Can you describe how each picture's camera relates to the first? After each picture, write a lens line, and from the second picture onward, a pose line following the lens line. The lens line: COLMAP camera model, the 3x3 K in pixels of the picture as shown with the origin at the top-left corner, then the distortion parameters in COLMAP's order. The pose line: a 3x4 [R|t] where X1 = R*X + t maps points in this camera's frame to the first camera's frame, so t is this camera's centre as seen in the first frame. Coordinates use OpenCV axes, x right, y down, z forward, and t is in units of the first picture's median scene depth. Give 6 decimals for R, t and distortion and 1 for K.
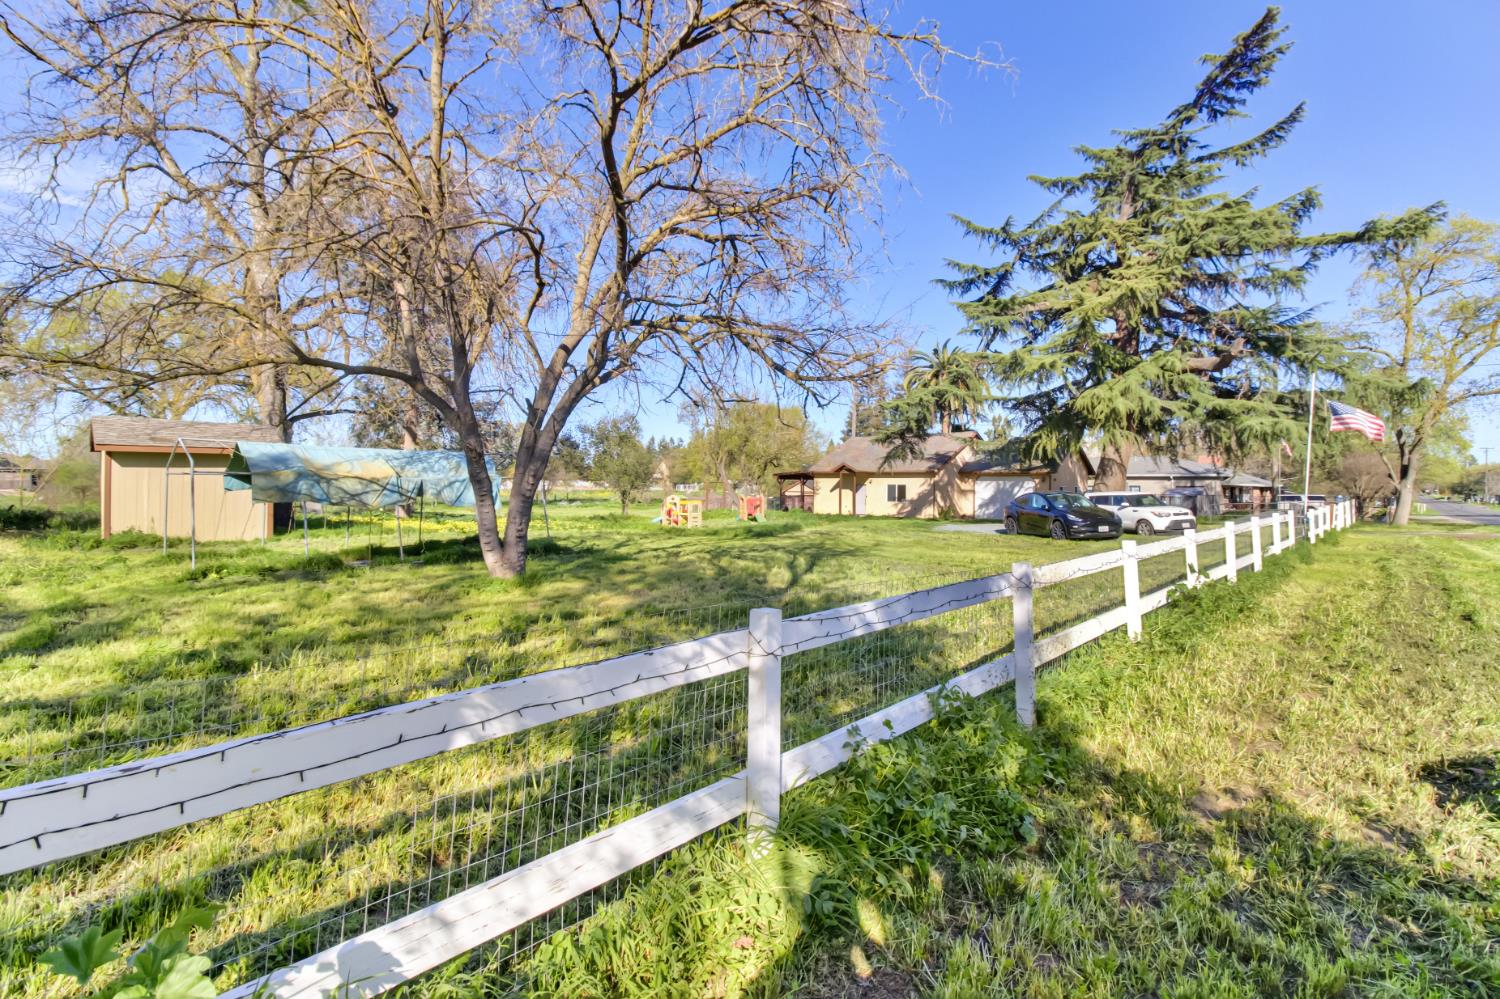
lens RADIAL K [[701.7, 0, 743.2], [0, 701.7, 483.1], [0, 0, 1]] dist [0.003116, -0.000856]
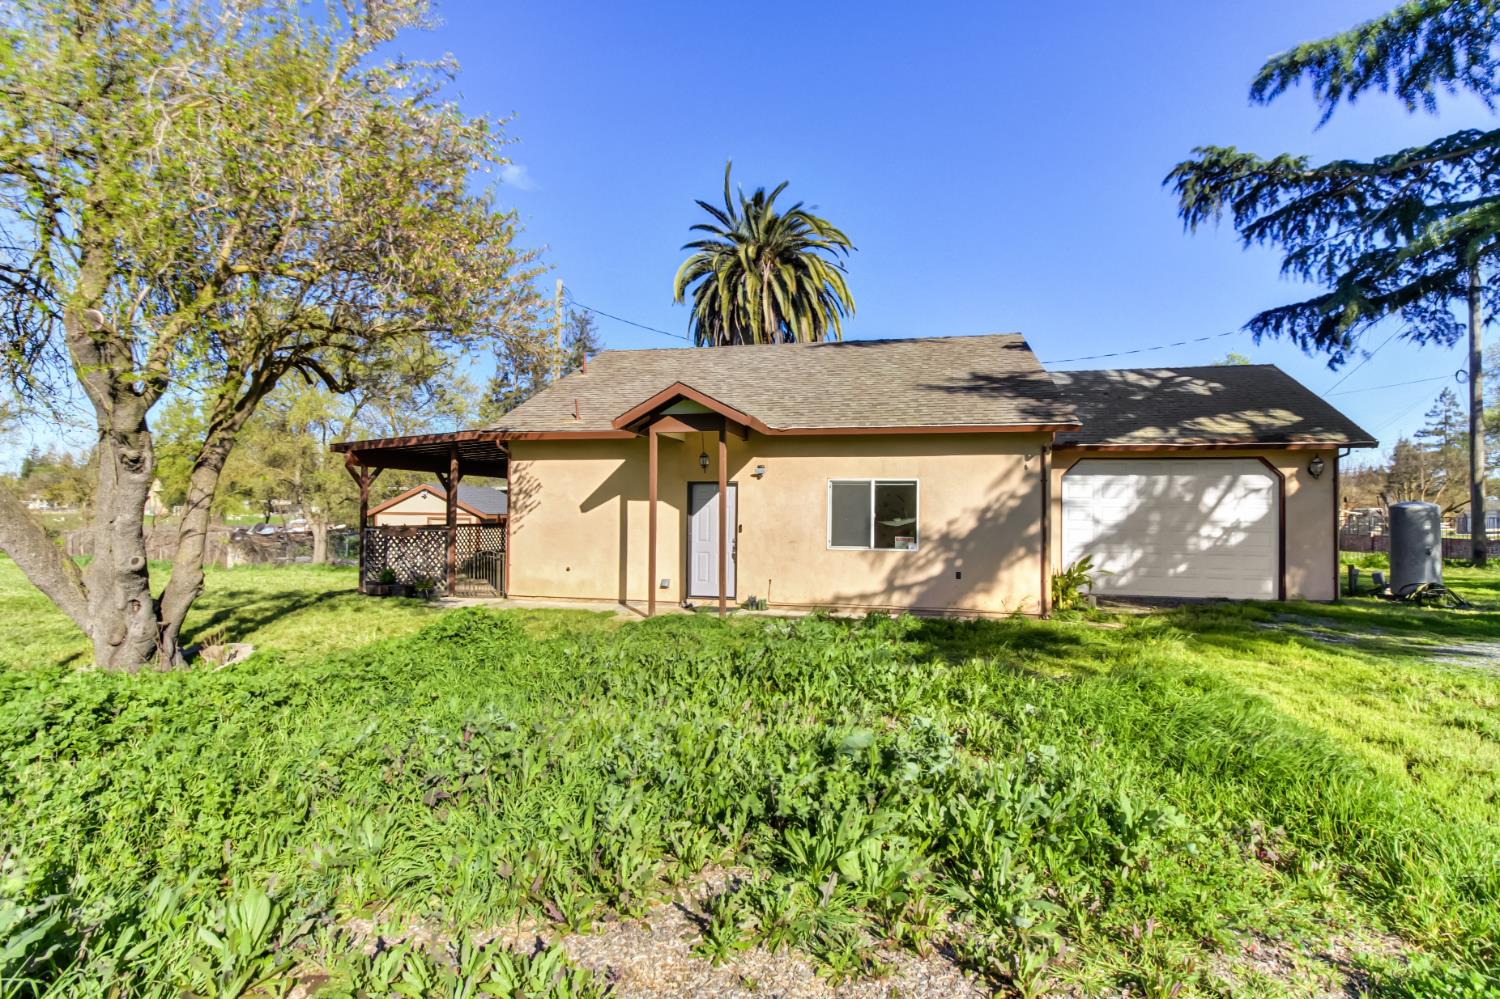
lens RADIAL K [[701.7, 0, 743.2], [0, 701.7, 483.1], [0, 0, 1]] dist [0.003116, -0.000856]
pose [[0.845495, 0.010972, 0.533871, 0.031251], [0.001576, 0.999733, -0.023042, 0.008847], [-0.533981, 0.020323, 0.845252, 0.791200]]
